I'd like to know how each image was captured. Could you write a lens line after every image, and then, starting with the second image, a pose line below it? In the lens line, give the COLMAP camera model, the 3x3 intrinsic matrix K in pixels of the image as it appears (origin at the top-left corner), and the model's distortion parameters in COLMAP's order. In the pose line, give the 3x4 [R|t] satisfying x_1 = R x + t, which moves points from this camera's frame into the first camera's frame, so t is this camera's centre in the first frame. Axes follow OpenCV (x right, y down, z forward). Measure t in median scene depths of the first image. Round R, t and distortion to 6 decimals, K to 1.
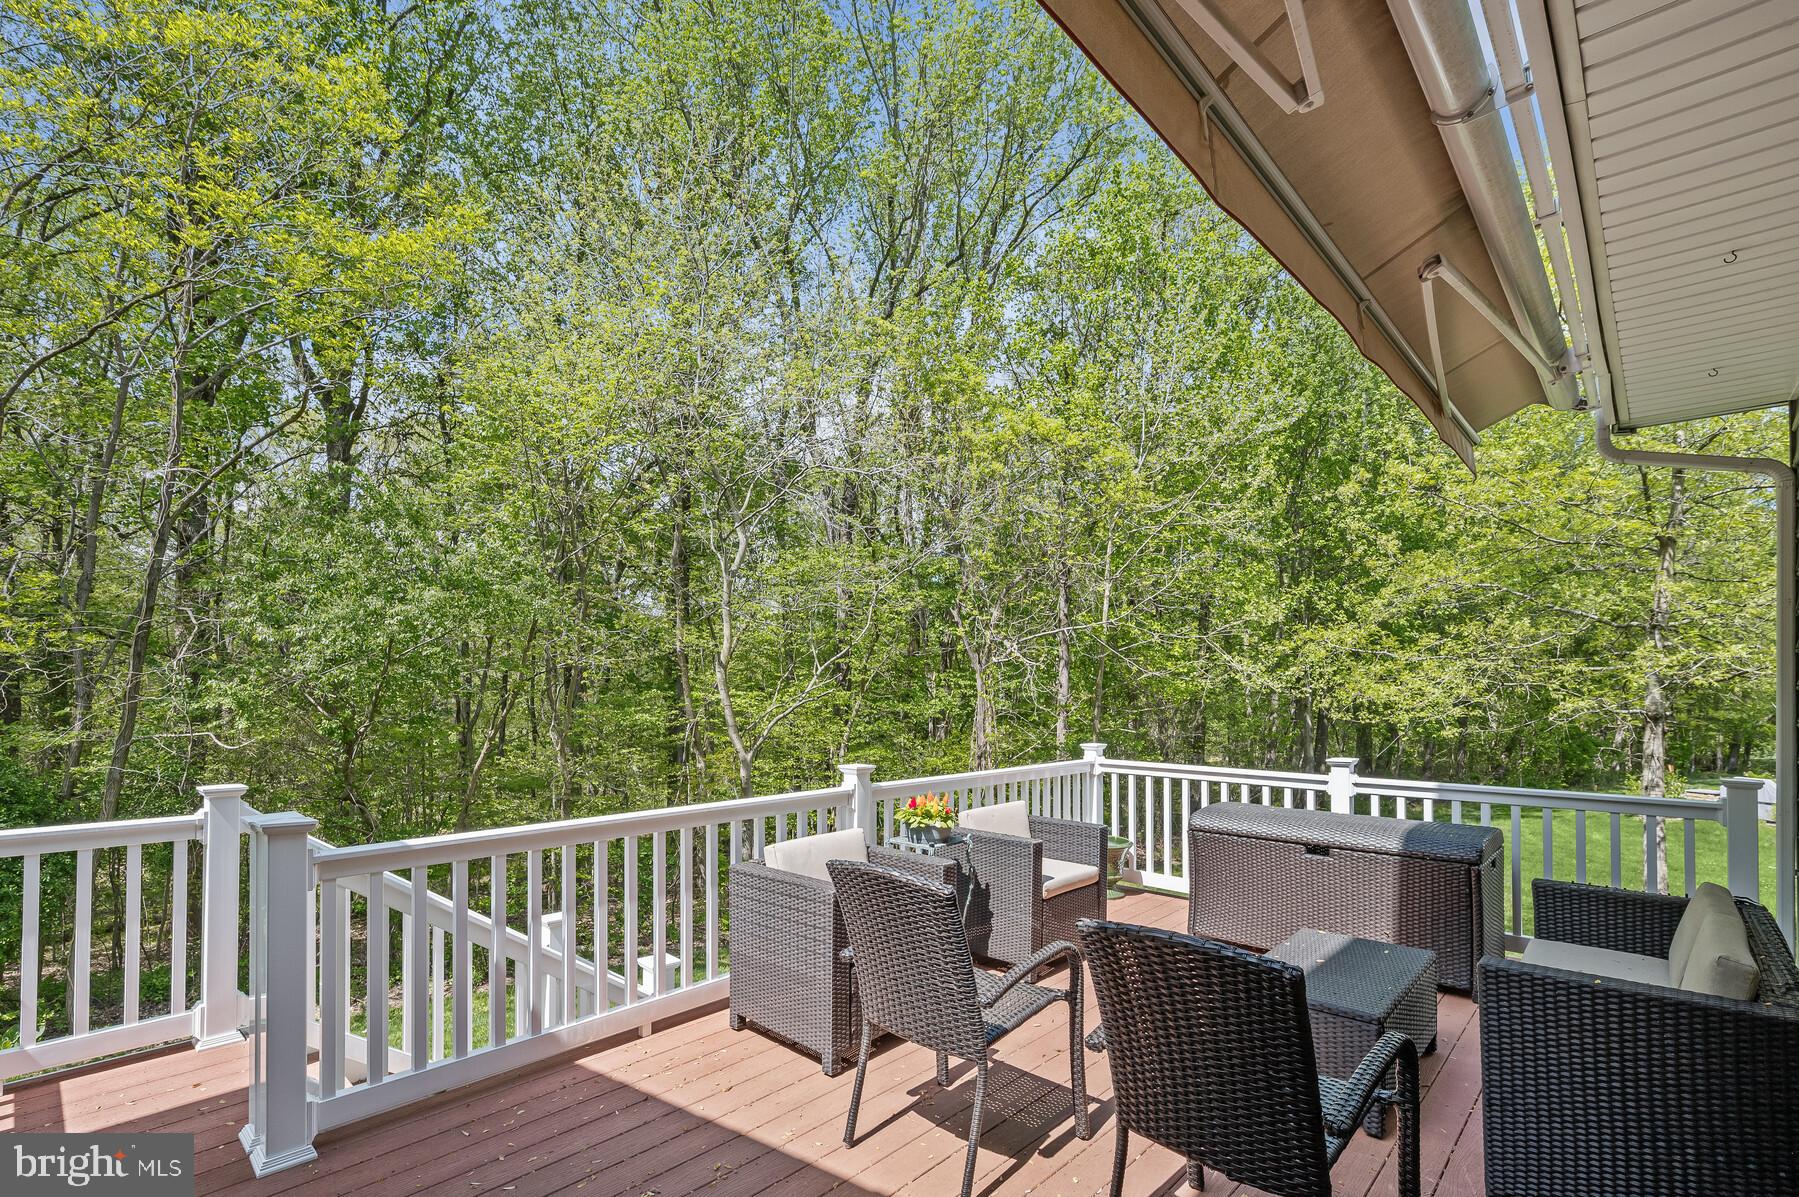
lens RADIAL K [[830.7, 0, 905.0], [0, 830.7, 679.7], [0, 0, 1]] dist [-0.002308, -0.000244]
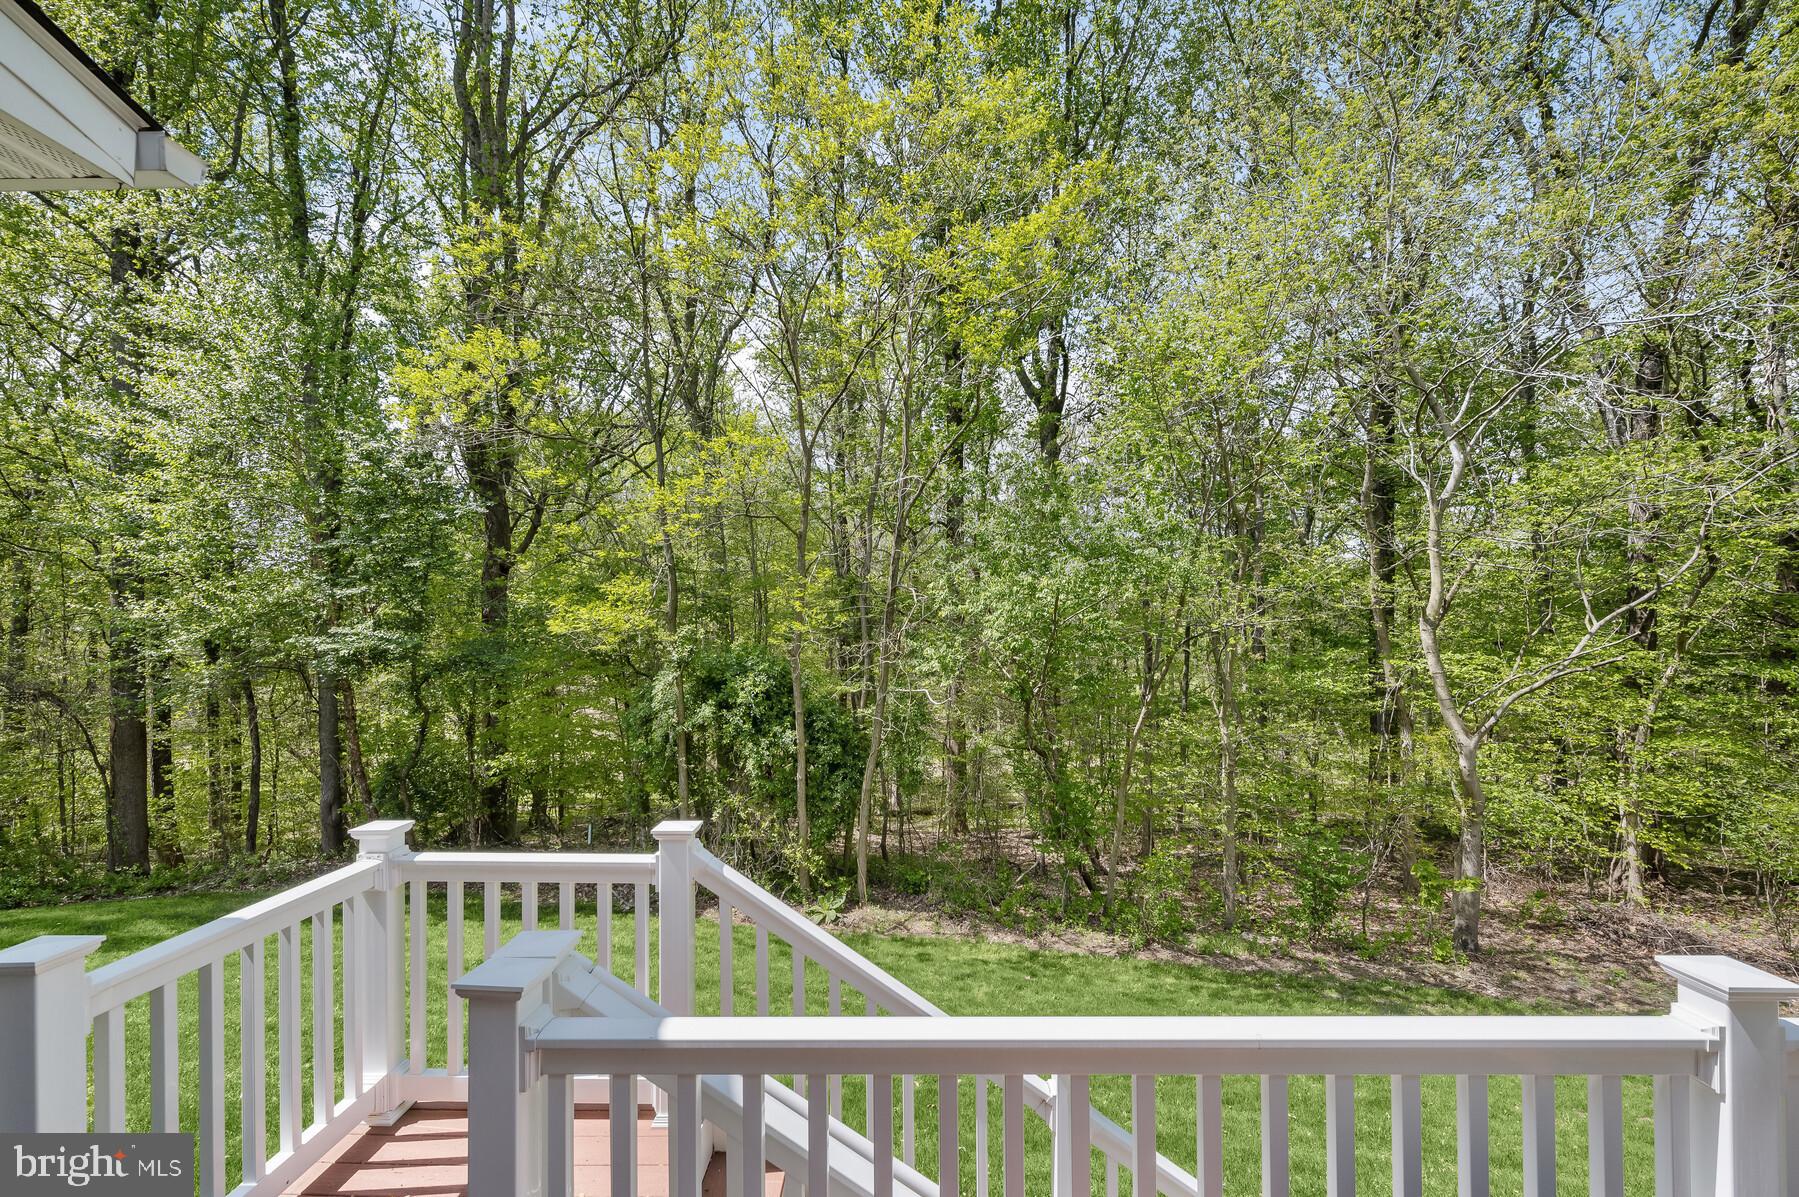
lens RADIAL K [[765.2, 0, 903.2], [0, 765.2, 629.0], [0, 0, 1]] dist [-0.002135, -0.000512]
pose [[0.665784, -0.006666, -0.746115, -0.013883], [0.011556, 0.999932, 0.001379, -0.019207], [0.746055, -0.009540, 0.665816, 0.158667]]
